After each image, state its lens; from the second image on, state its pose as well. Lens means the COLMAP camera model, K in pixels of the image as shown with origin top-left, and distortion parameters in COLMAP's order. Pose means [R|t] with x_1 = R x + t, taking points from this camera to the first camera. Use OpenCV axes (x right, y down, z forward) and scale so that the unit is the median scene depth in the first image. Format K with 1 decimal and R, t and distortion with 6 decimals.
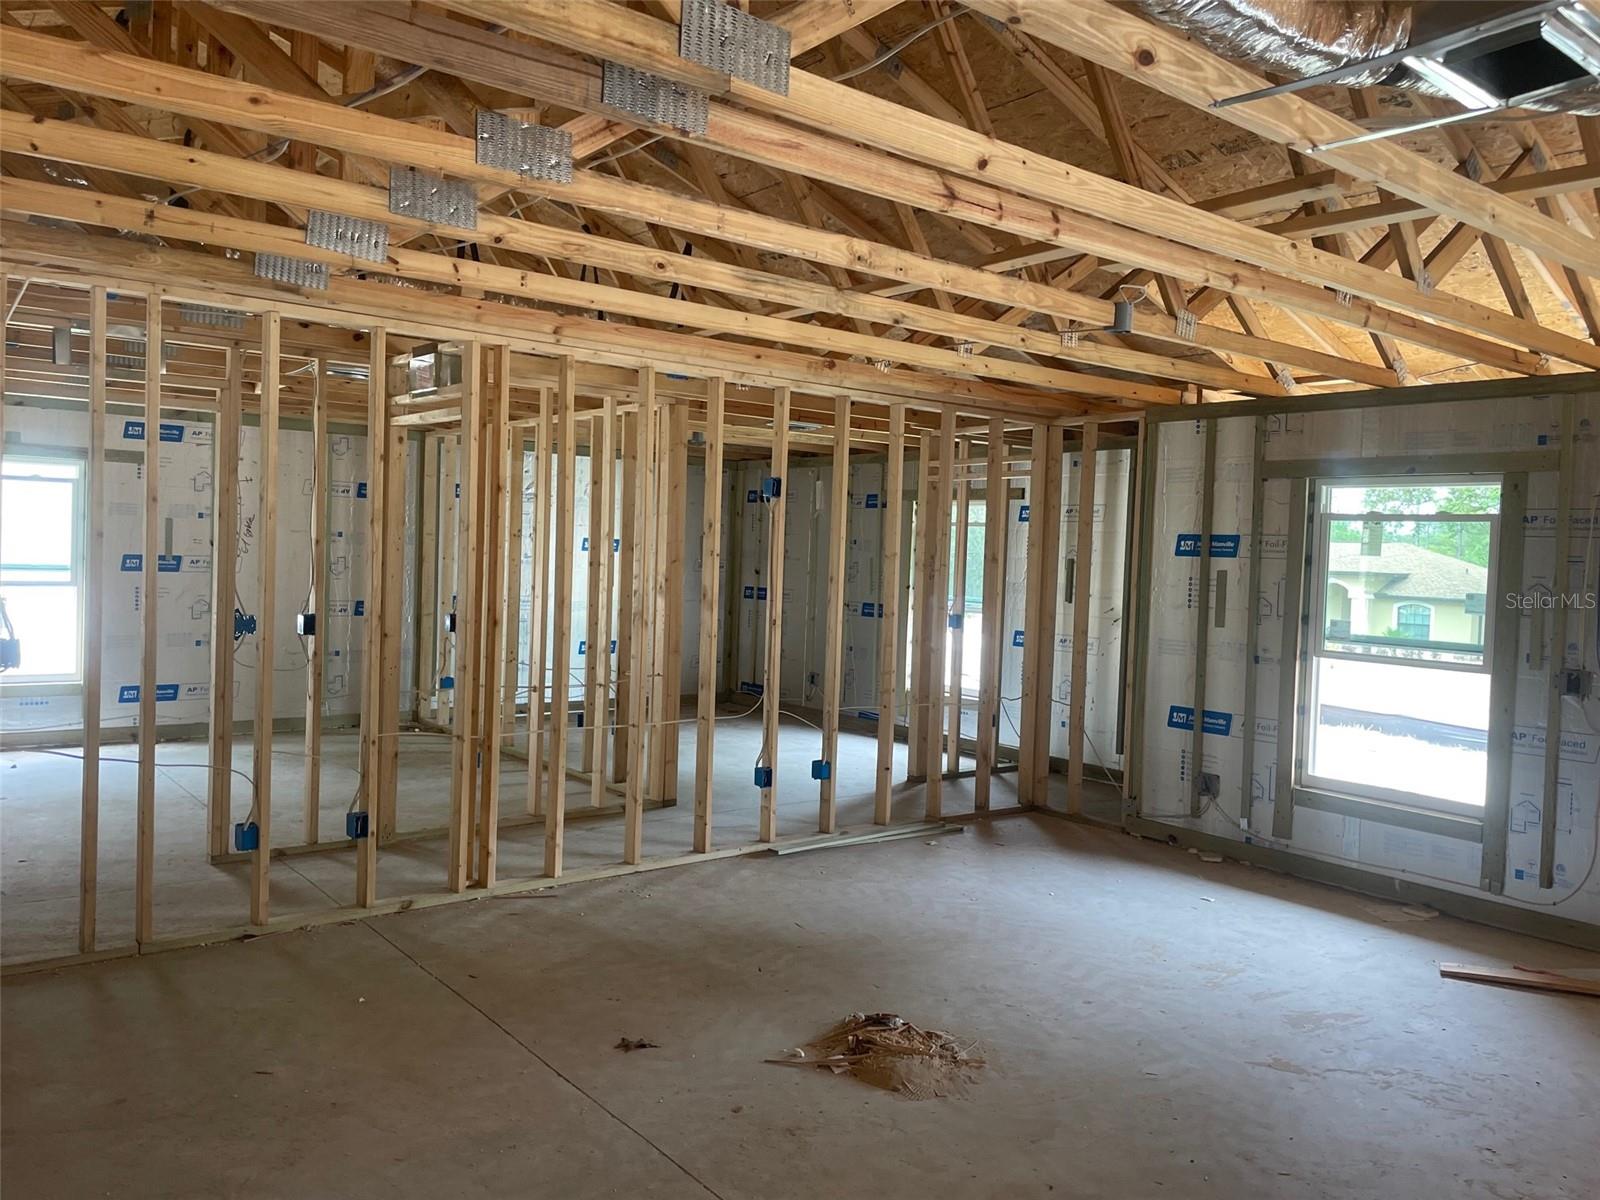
lens RADIAL K [[1211.8, 0, 805.1], [0, 1211.8, 593.5], [0, 0, 1]] dist [0.106691, -0.139513]
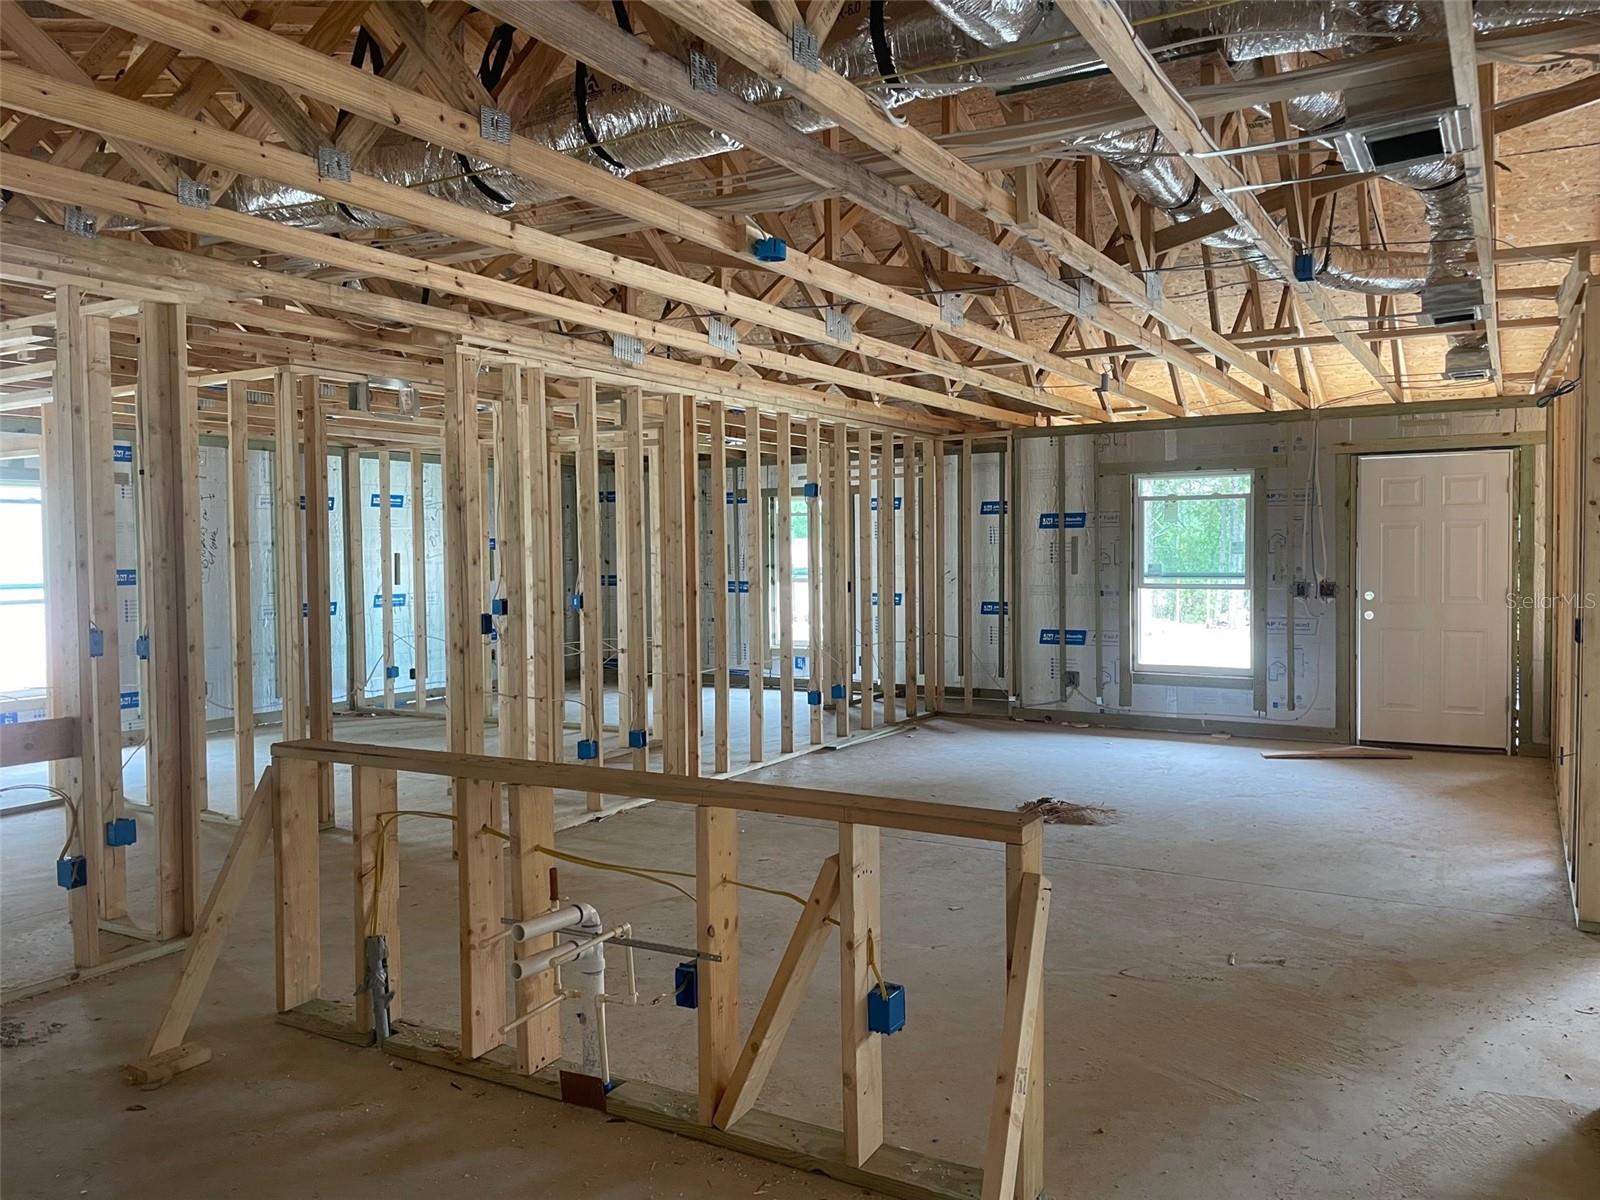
lens RADIAL K [[1234.9, 0, 794.1], [0, 1234.9, 594.4], [0, 0, 1]] dist [0.093392, 0.000227]
pose [[0.931701, -0.060063, 0.358225, -0.545974], [0.057831, 0.998182, 0.016951, 0.006618], [-0.358592, 0.004923, 0.933481, -0.313340]]
